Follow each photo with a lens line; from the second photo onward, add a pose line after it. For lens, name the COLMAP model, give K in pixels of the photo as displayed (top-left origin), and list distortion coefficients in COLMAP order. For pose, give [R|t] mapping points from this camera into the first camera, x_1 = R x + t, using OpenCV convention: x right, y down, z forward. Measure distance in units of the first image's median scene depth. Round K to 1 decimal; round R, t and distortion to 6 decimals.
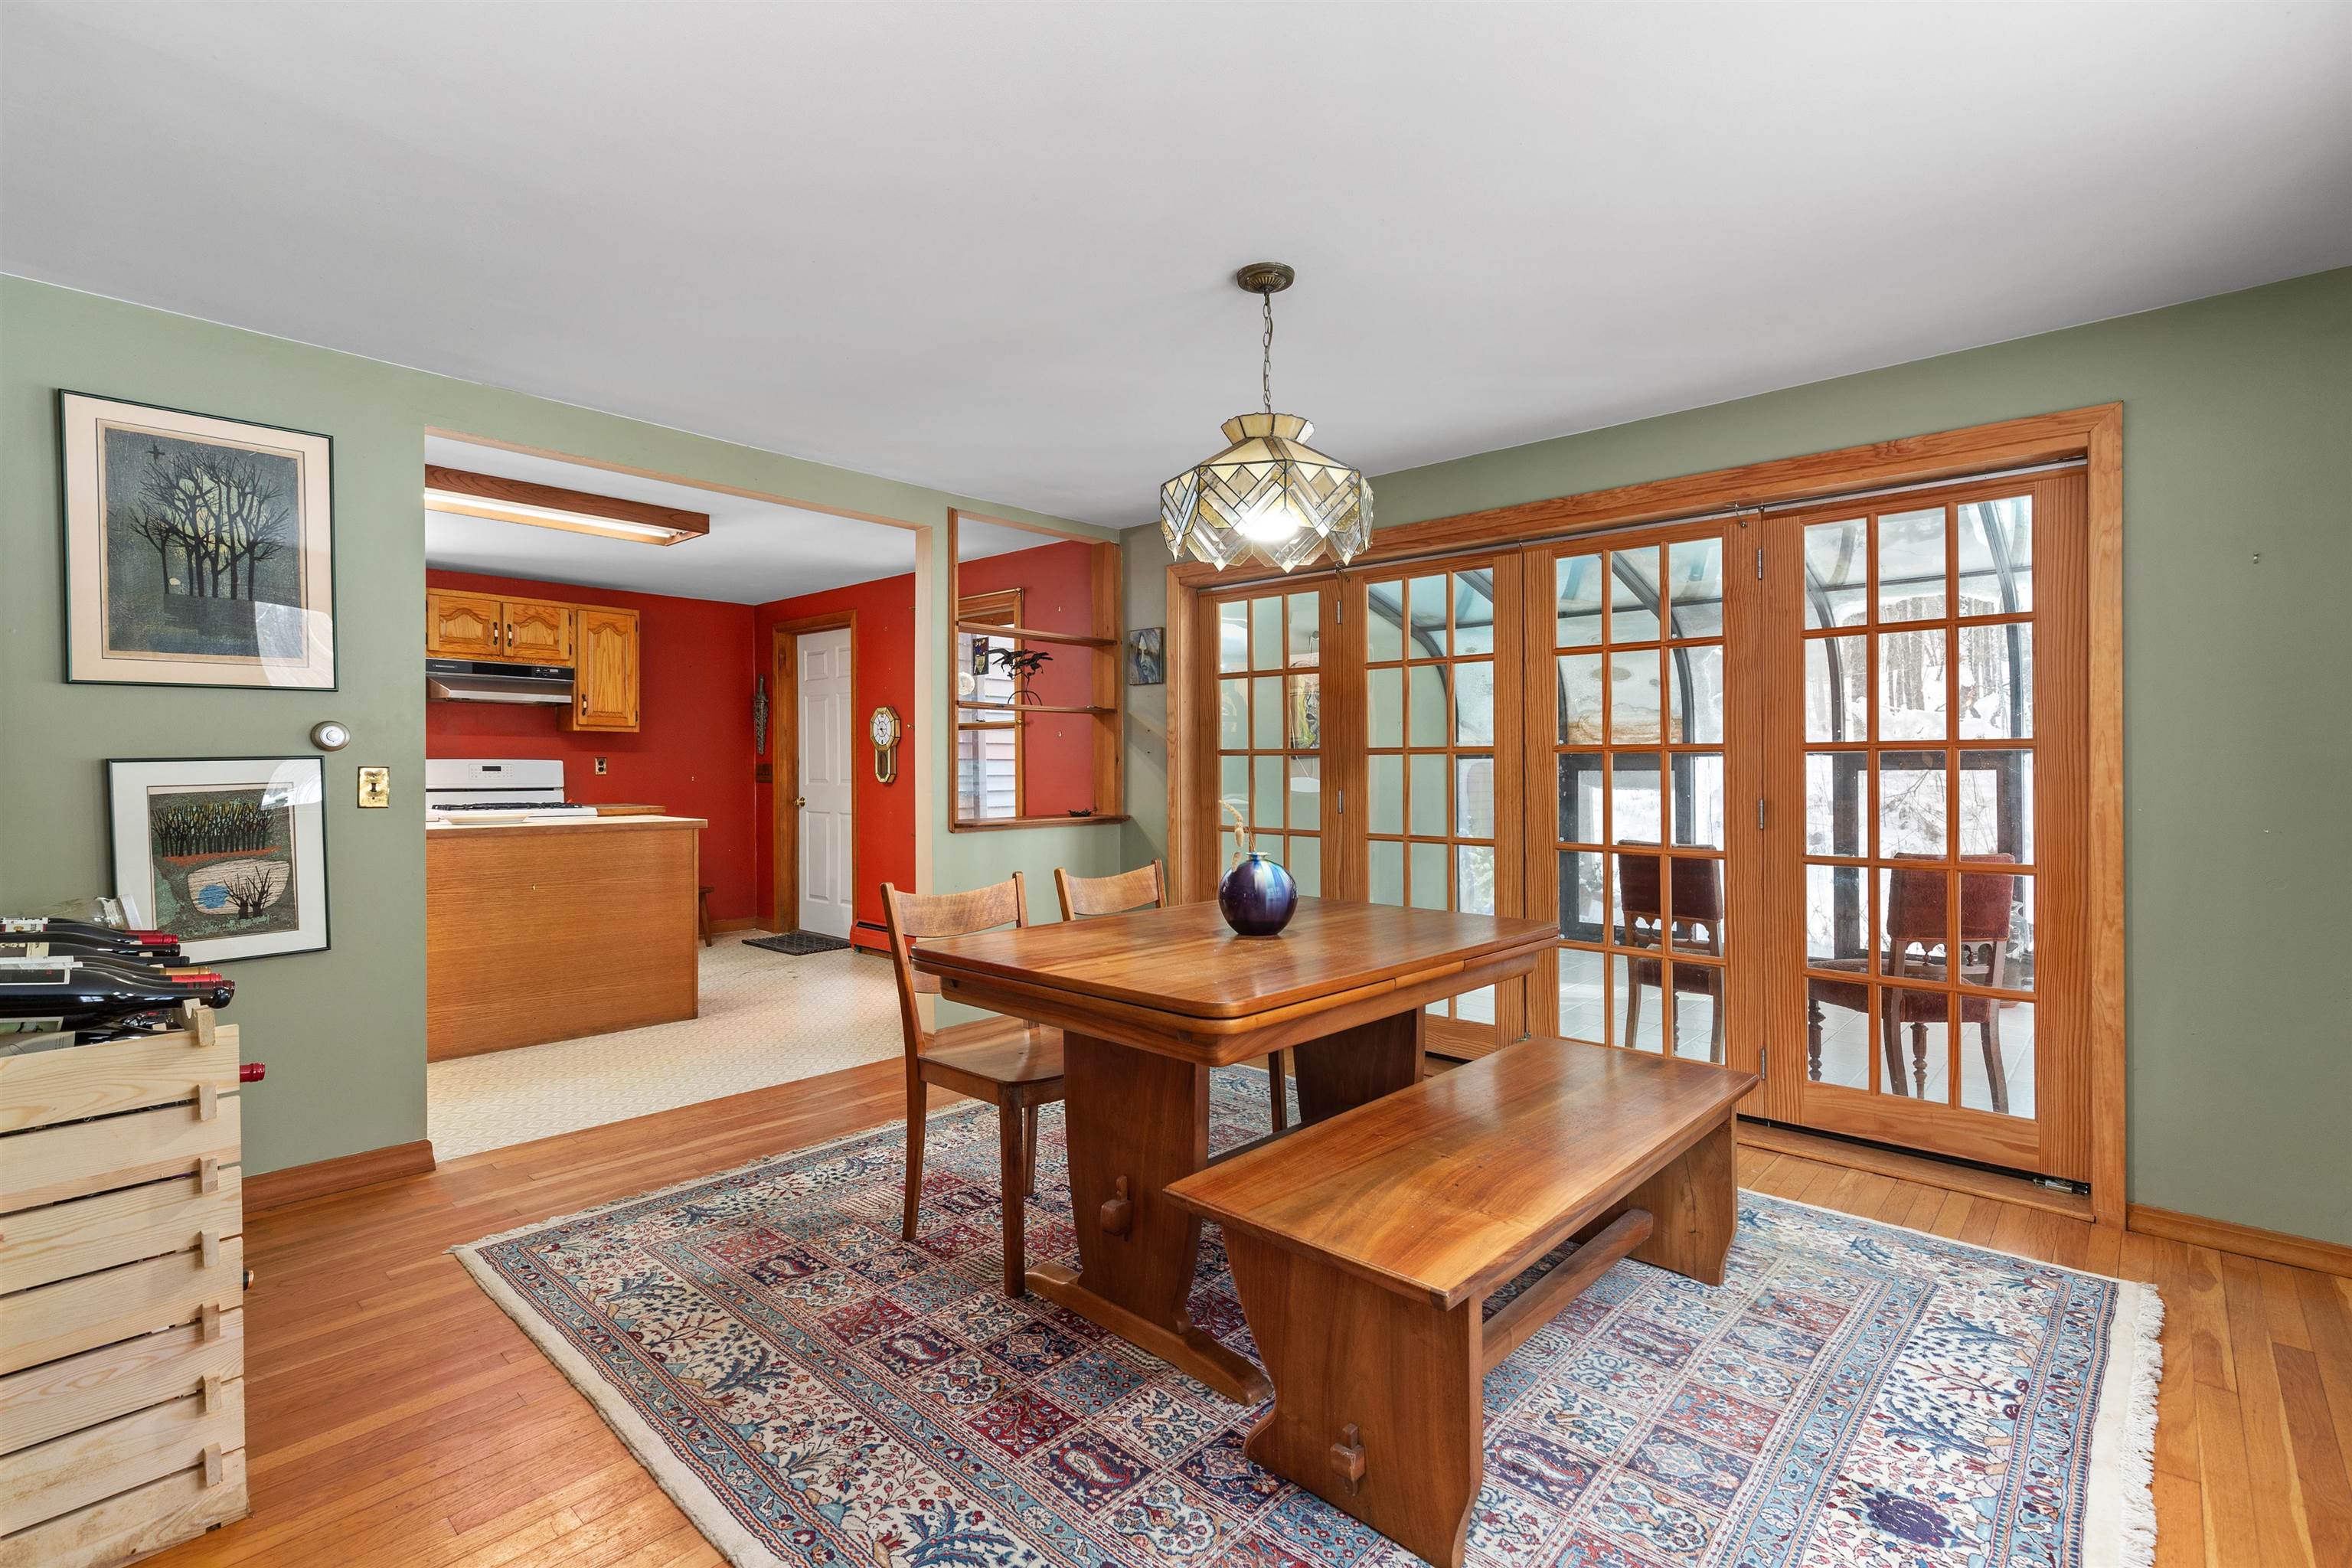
lens RADIAL K [[1060.3, 0, 1141.2], [0, 1060.3, 758.2], [0, 0, 1]] dist [0.004129, 0.000058]
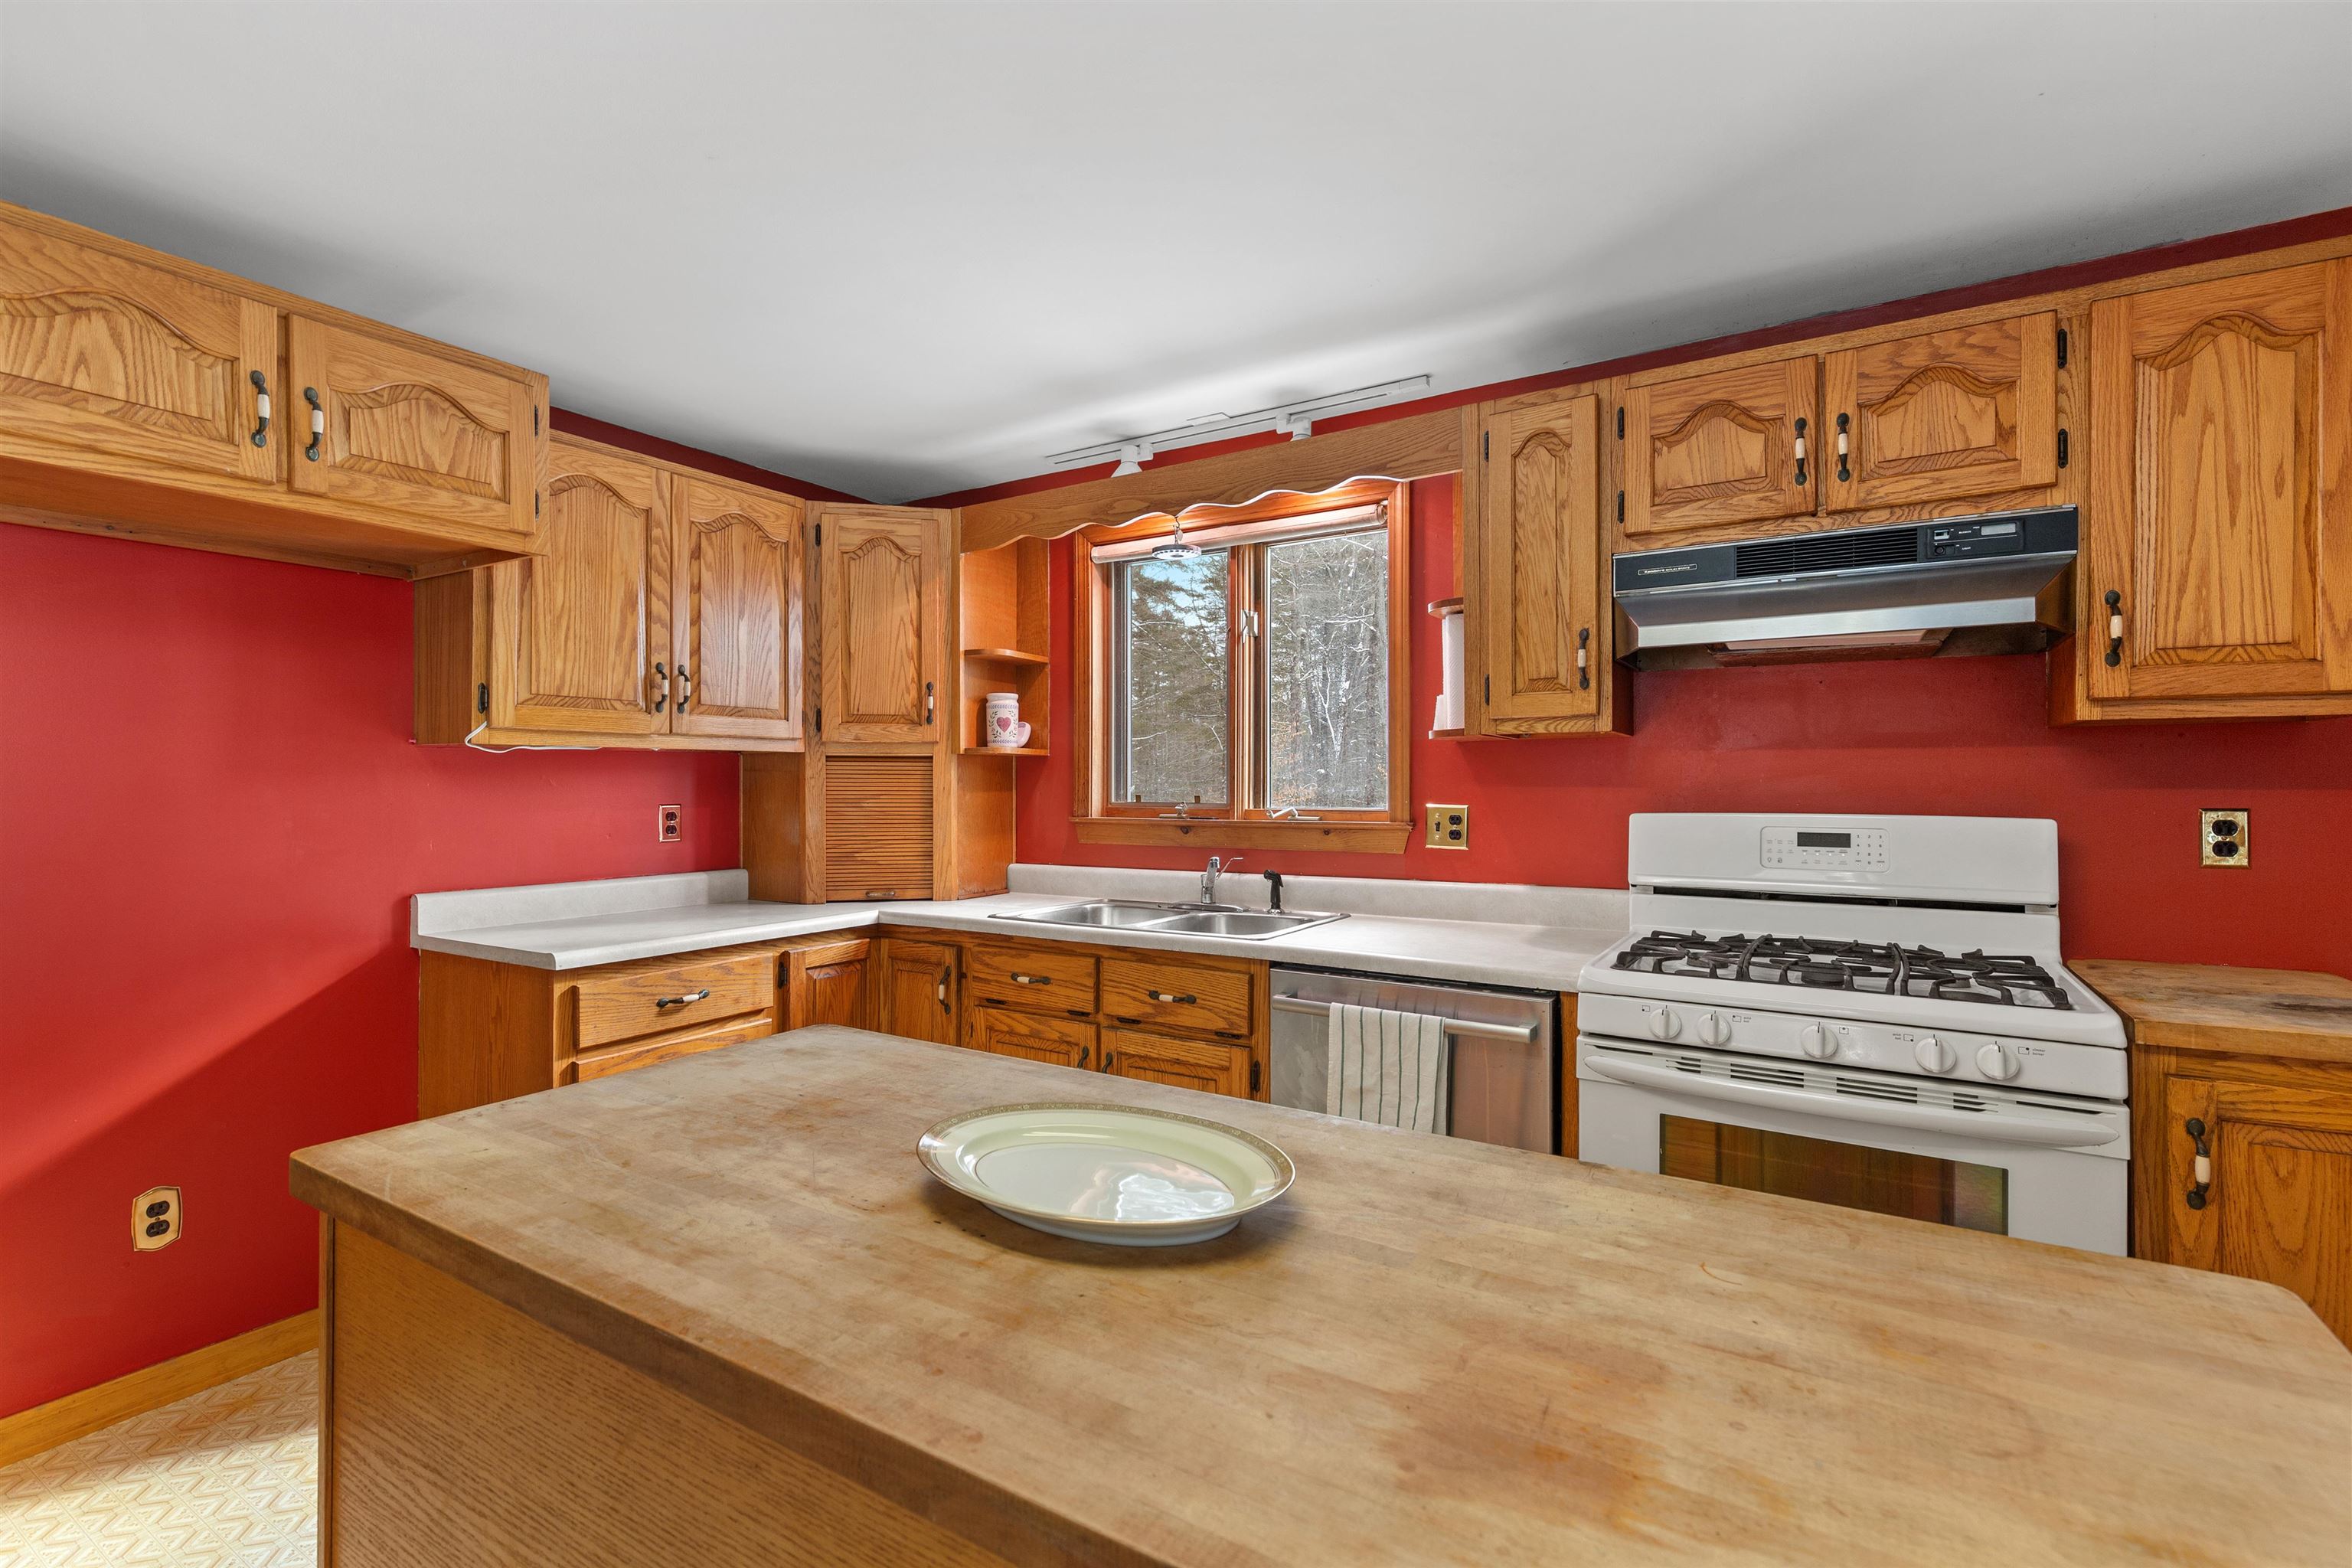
lens RADIAL K [[1060.3, 0, 1176.7], [0, 1060.3, 782.2], [0, 0, 1]] dist [0.004129, 0.000058]
pose [[0.203433, -0.001075, -0.979088, -0.714386], [0.009443, 0.999955, 0.000864, -0.028187], [0.979043, -0.009421, 0.203434, 1.671180]]
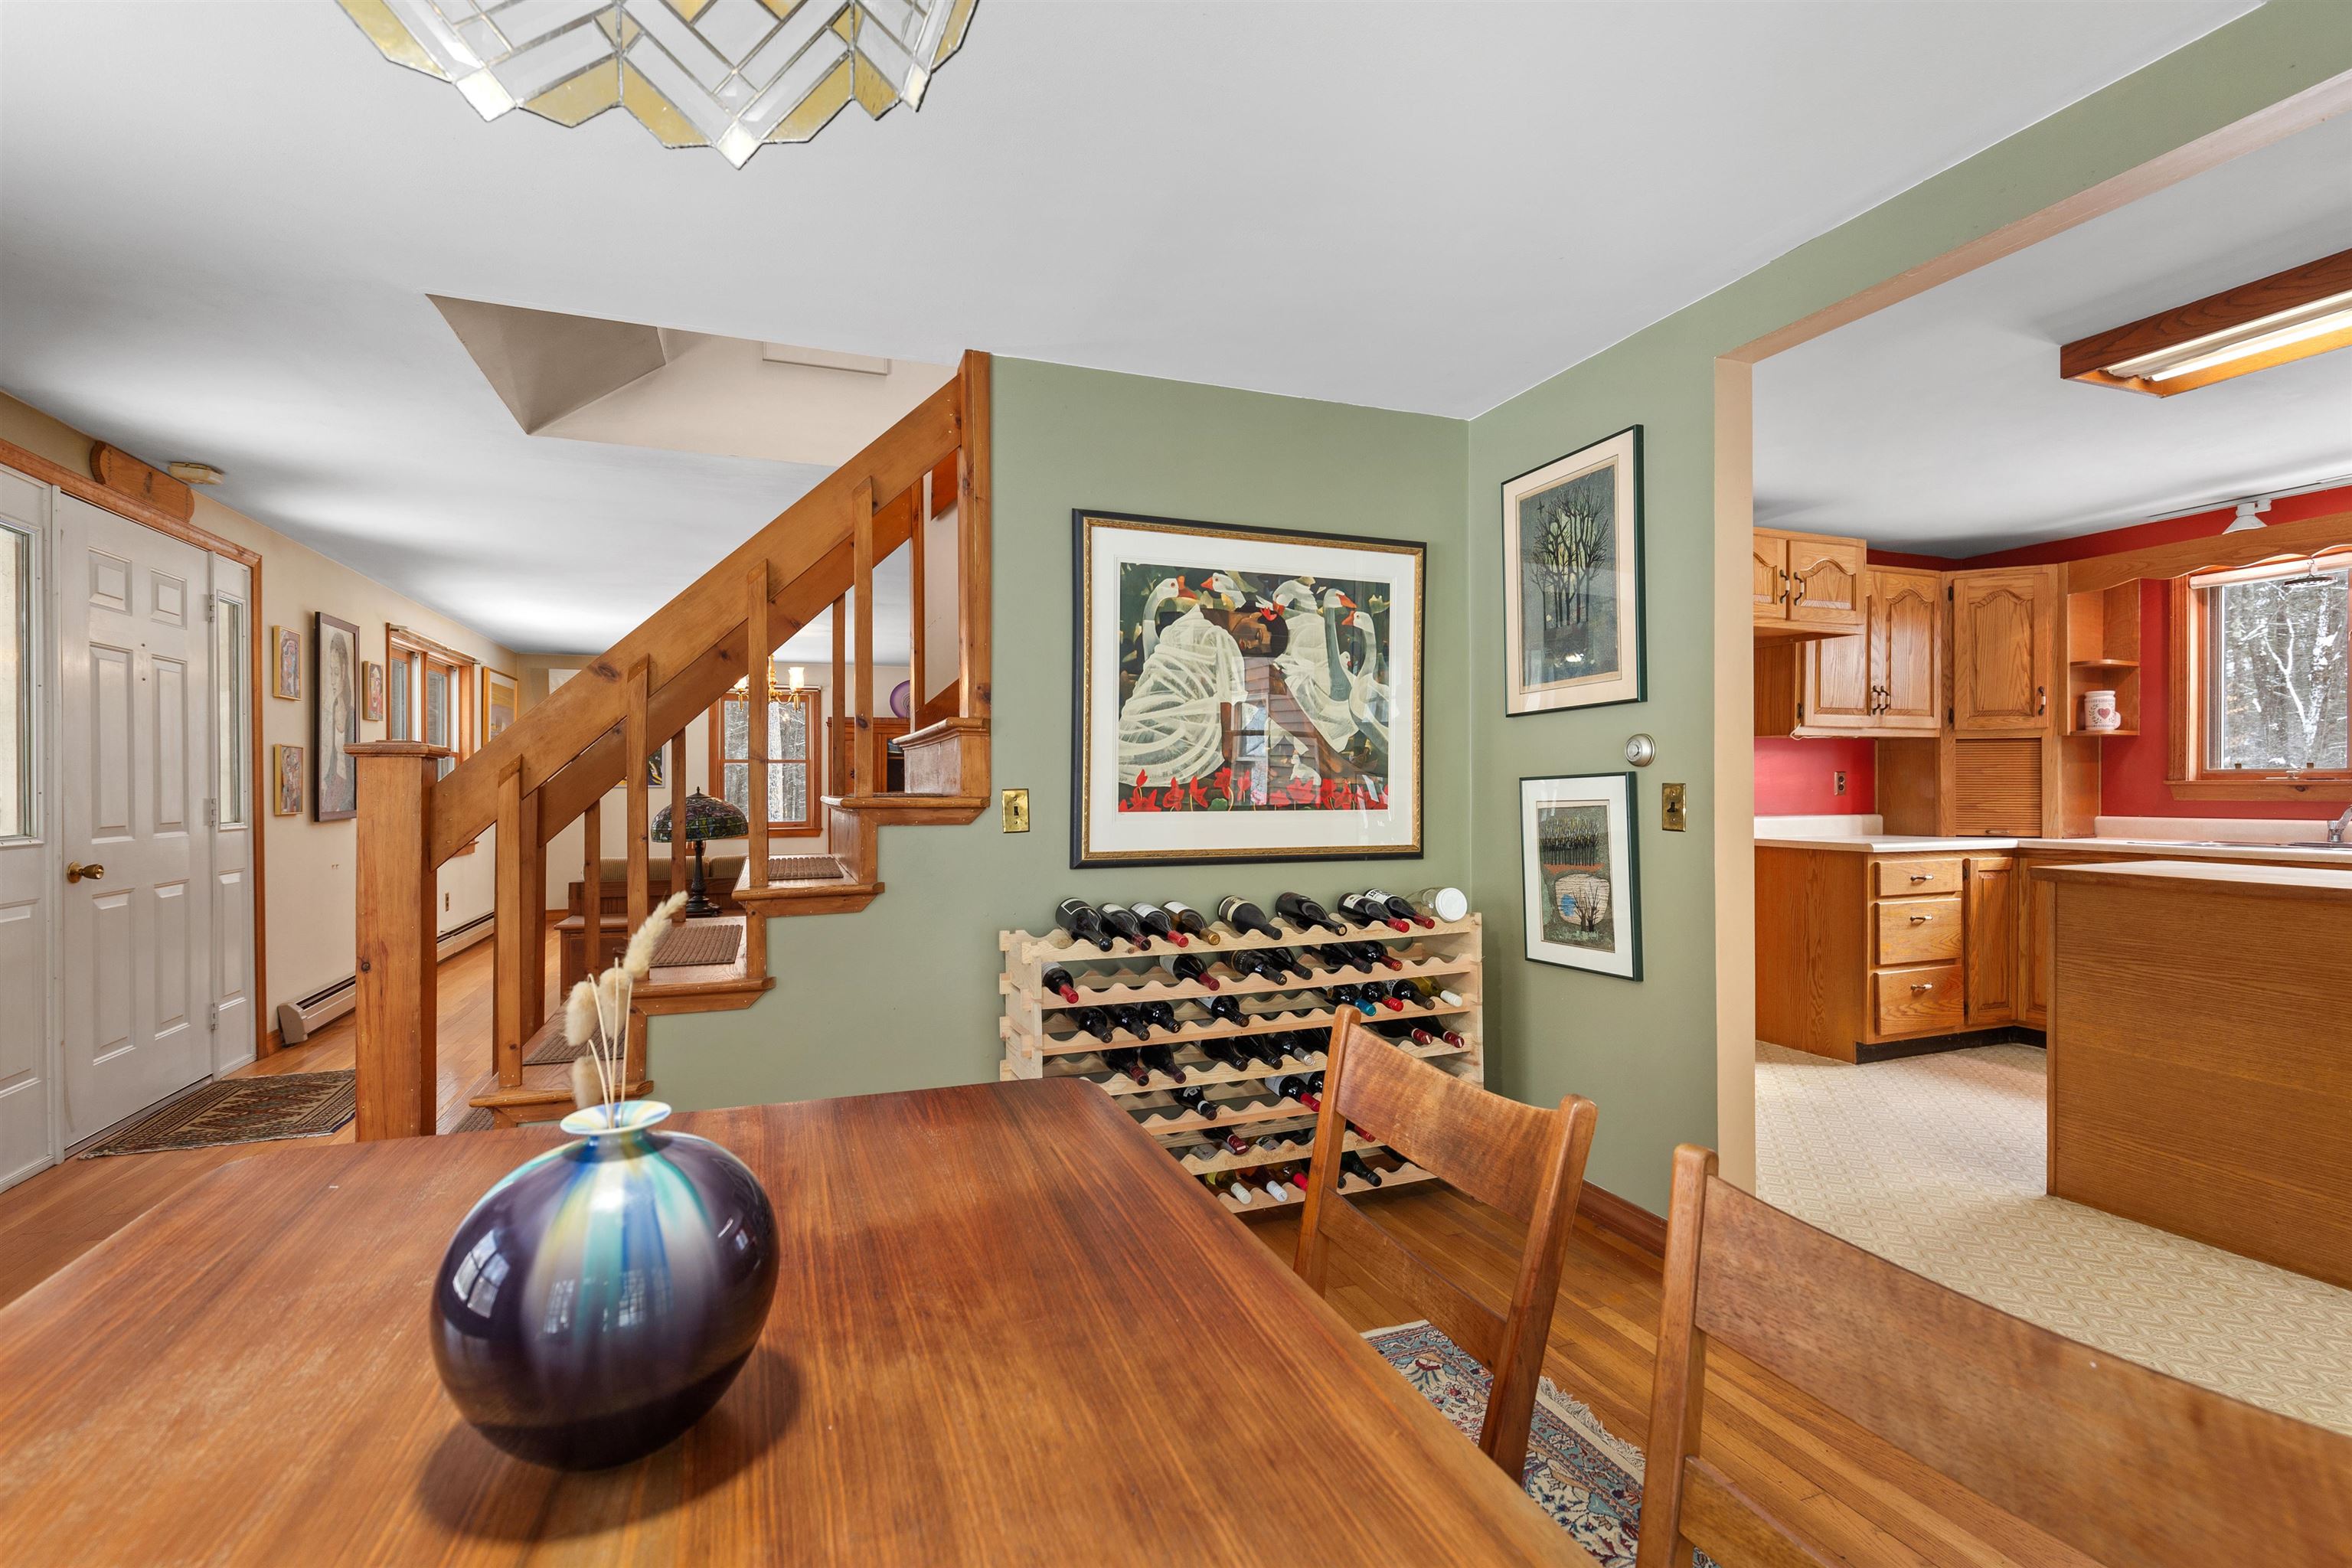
lens RADIAL K [[1060.3, 0, 1171.4], [0, 1060.3, 785.5], [0, 0, 1]] dist [0.004129, 0.000058]
pose [[-0.438832, 0.003216, -0.898563, 0.261177], [0.011005, 0.999938, -0.001796, 0.007277], [0.898502, -0.010676, -0.438840, 1.113905]]
